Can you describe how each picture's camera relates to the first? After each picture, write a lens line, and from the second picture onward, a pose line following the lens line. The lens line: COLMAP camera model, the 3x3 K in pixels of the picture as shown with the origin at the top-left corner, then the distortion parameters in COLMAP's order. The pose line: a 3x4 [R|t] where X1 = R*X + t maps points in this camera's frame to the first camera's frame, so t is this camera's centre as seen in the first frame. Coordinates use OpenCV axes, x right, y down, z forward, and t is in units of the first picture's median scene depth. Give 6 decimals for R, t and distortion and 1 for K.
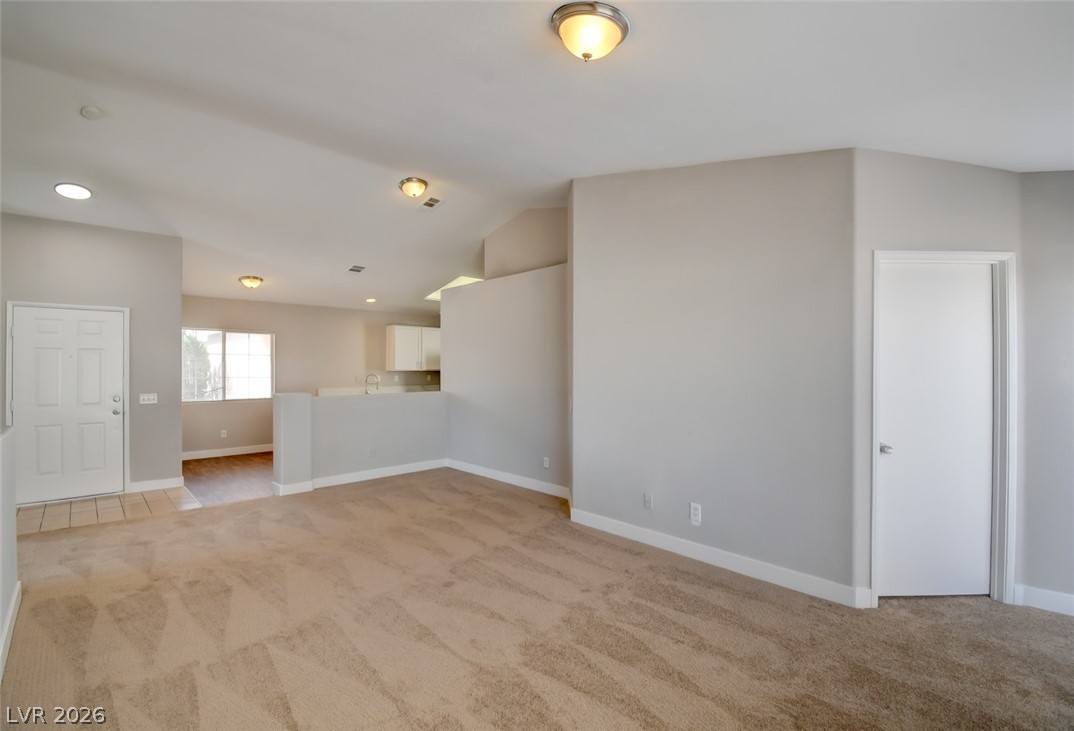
lens RADIAL K [[487.1, 0, 528.6], [0, 487.1, 365.9], [0, 0, 1]] dist [0.028647, -0.031438]
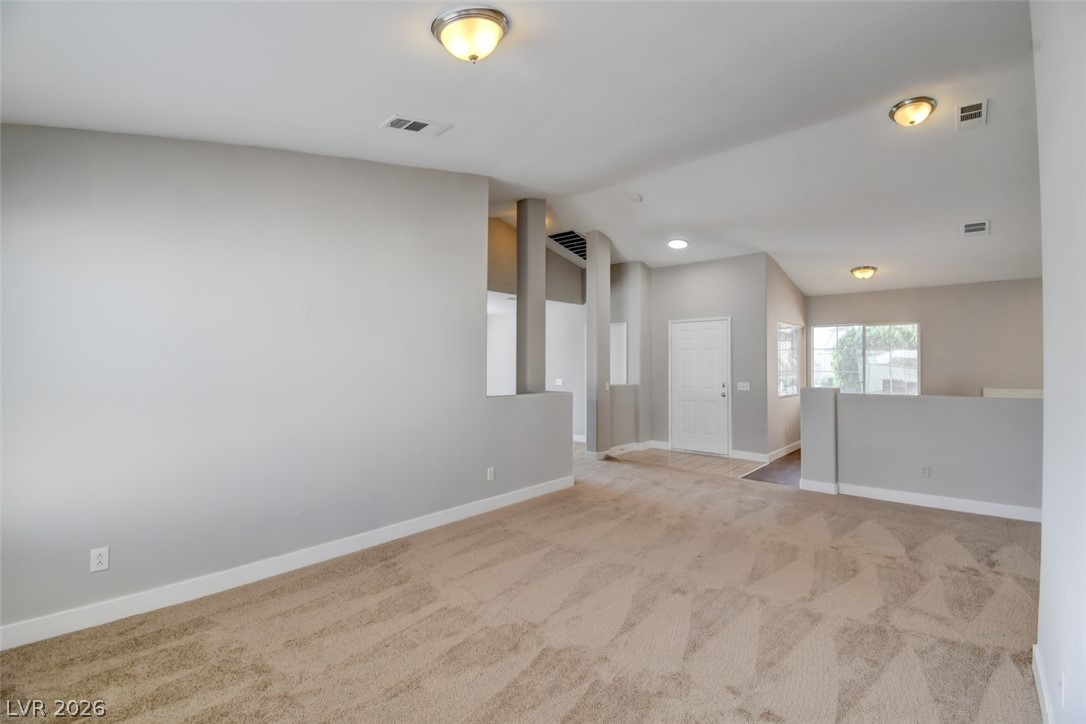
lens RADIAL K [[478.3, 0, 544.4], [0, 478.3, 362.3], [0, 0, 1]] dist [0.021668, -0.025730]
pose [[0.090971, -0.003810, -0.995846, 0.517887], [0.005896, 0.999977, -0.003287, 0.007526], [0.995836, -0.005573, 0.090991, 0.474176]]
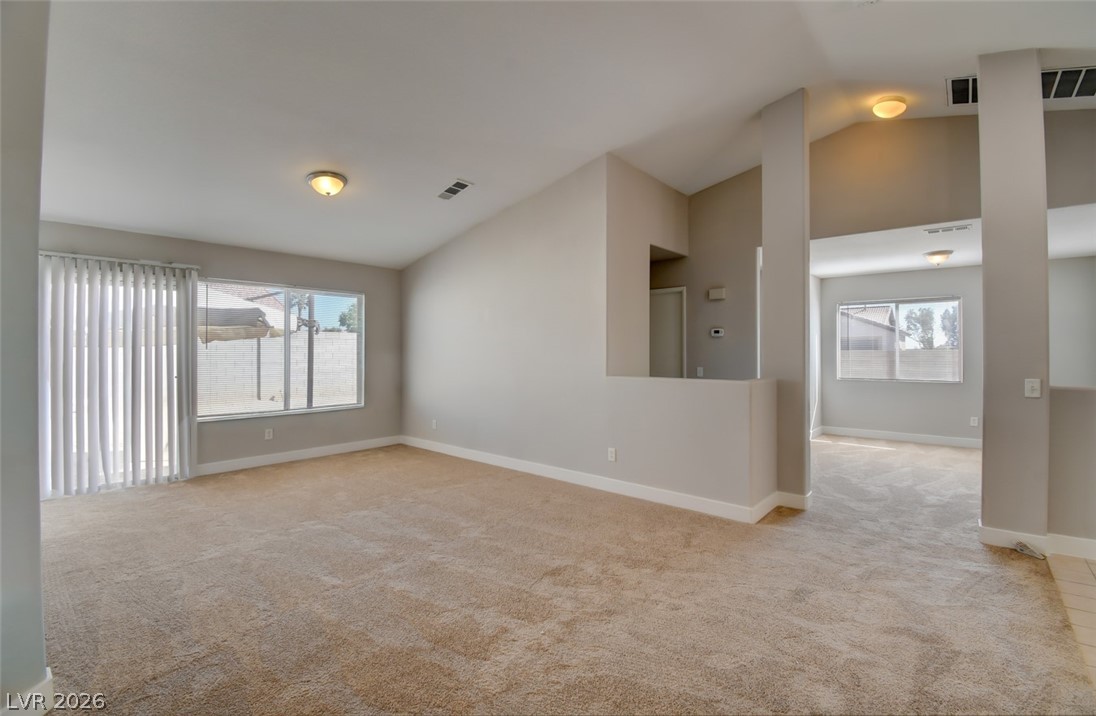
lens RADIAL K [[472.6, 0, 548.0], [0, 472.6, 358.0], [0, 0, 1]] dist [-0.001150, -0.000124]
pose [[-0.994538, 0.000834, -0.104376, -0.280206], [0.000526, 0.999995, 0.002980, 0.038663], [0.104378, 0.002909, -0.994533, 1.414957]]
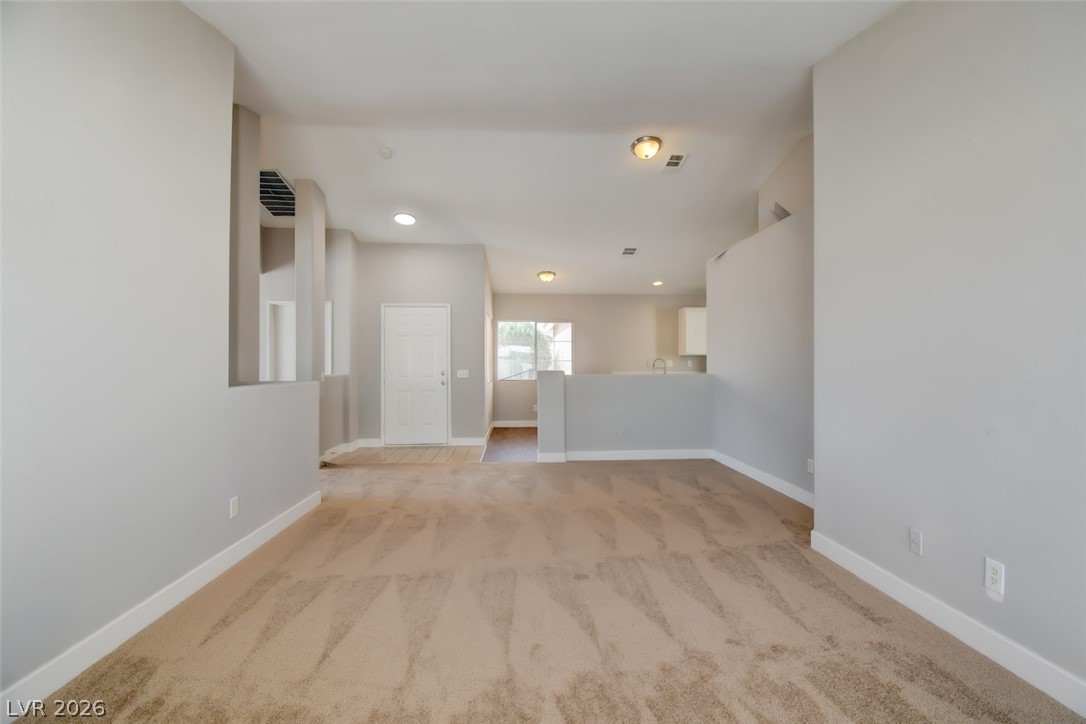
lens RADIAL K [[478.3, 0, 544.4], [0, 478.3, 362.3], [0, 0, 1]] dist [0.021668, -0.025730]
pose [[0.770486, -0.001928, -0.637454, 0.236735], [0.005004, 0.999983, 0.003023, 0.043320], [0.637437, -0.005519, 0.770483, 0.215620]]
